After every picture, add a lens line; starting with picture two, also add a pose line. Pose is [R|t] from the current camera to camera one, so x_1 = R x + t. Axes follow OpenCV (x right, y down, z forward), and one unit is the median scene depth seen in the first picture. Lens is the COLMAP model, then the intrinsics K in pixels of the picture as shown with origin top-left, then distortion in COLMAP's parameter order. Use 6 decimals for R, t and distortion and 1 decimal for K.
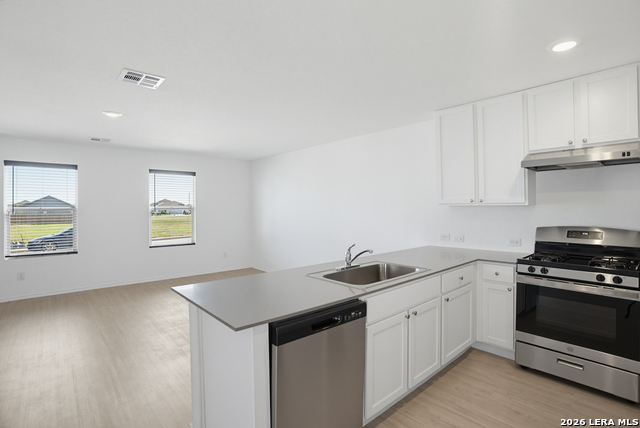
lens RADIAL K [[322.1, 0, 324.4], [0, 322.1, 207.8], [0, 0, 1]] dist [-0.019718, 0.000381]
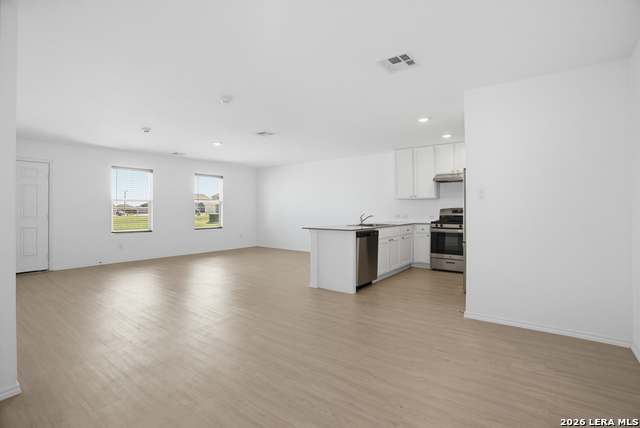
lens RADIAL K [[322.1, 0, 324.4], [0, 322.1, 207.8], [0, 0, 1]] dist [-0.019718, 0.000381]
pose [[0.981344, 0.007233, 0.192124, -0.574411], [-0.005835, 0.999952, -0.007842, 0.084414], [-0.192172, 0.006575, 0.981339, -1.085388]]
